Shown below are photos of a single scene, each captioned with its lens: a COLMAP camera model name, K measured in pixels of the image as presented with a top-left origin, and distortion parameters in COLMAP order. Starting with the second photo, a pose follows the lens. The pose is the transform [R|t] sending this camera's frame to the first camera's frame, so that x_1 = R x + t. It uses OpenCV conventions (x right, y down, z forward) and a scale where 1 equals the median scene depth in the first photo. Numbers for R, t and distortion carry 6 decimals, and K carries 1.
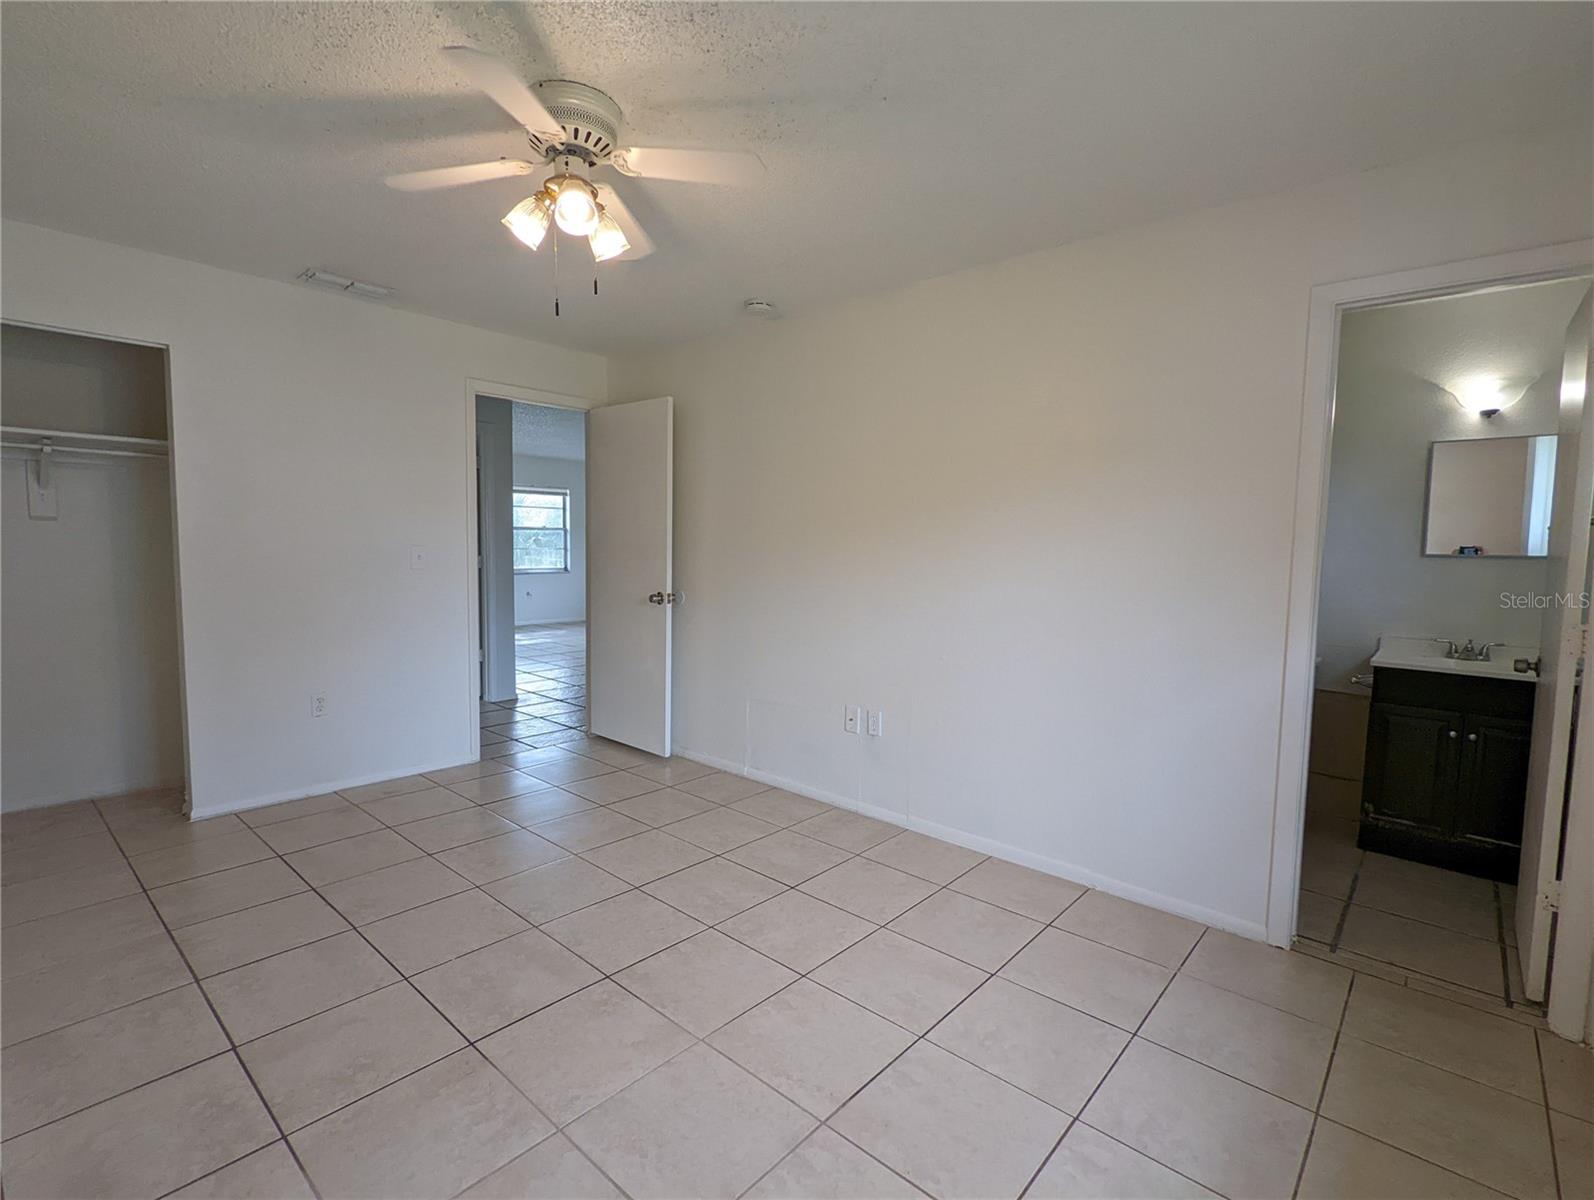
lens RADIAL K [[756.1, 0, 794.5], [0, 756.1, 600.7], [0, 0, 1]] dist [0.002531, -0.000899]
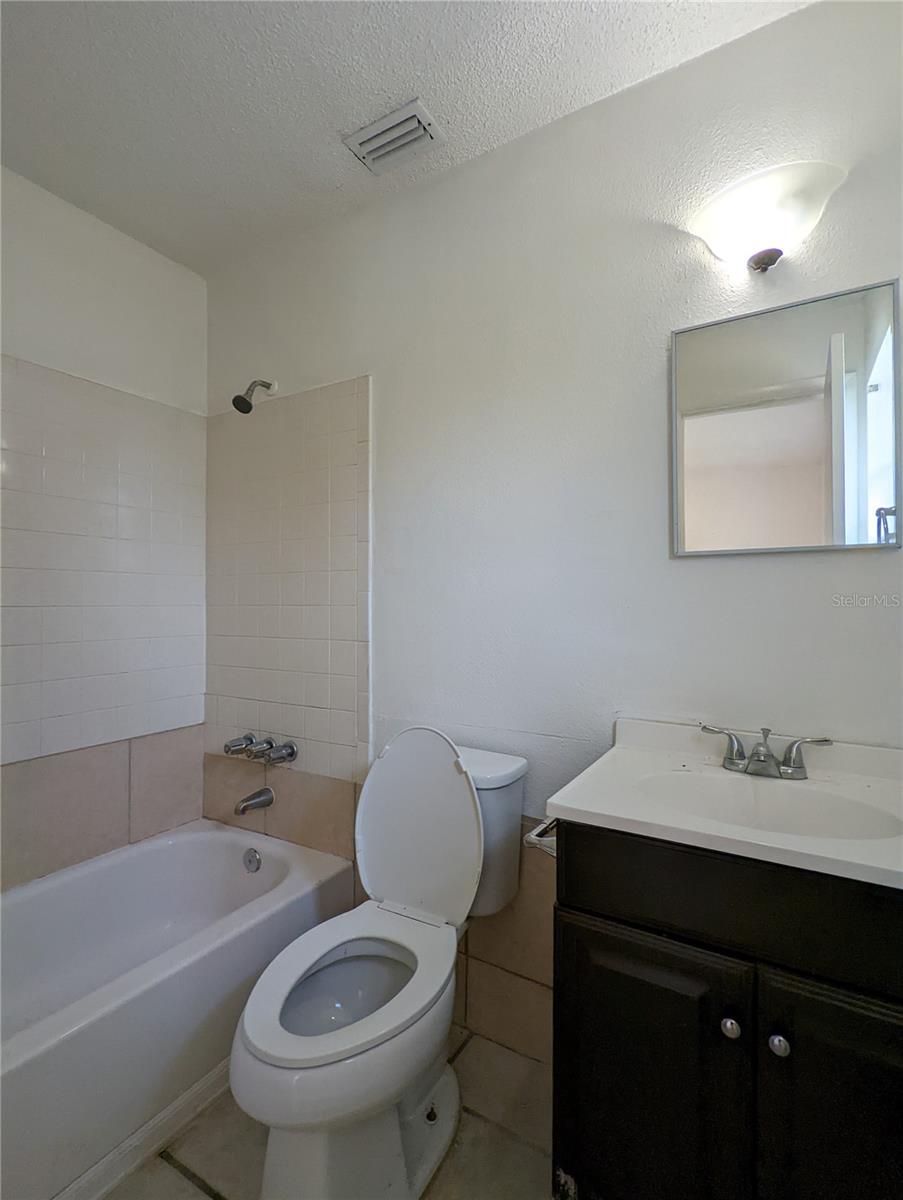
lens RADIAL K [[569.2, 0, 451.5], [0, 569.2, 600.0], [0, 0, 1]] dist [0.002531, -0.000899]
pose [[0.982308, -0.019160, 0.186291, 0.648503], [0.033699, 0.996599, -0.075195, -0.007187], [-0.184217, 0.080143, 0.979613, 0.696426]]
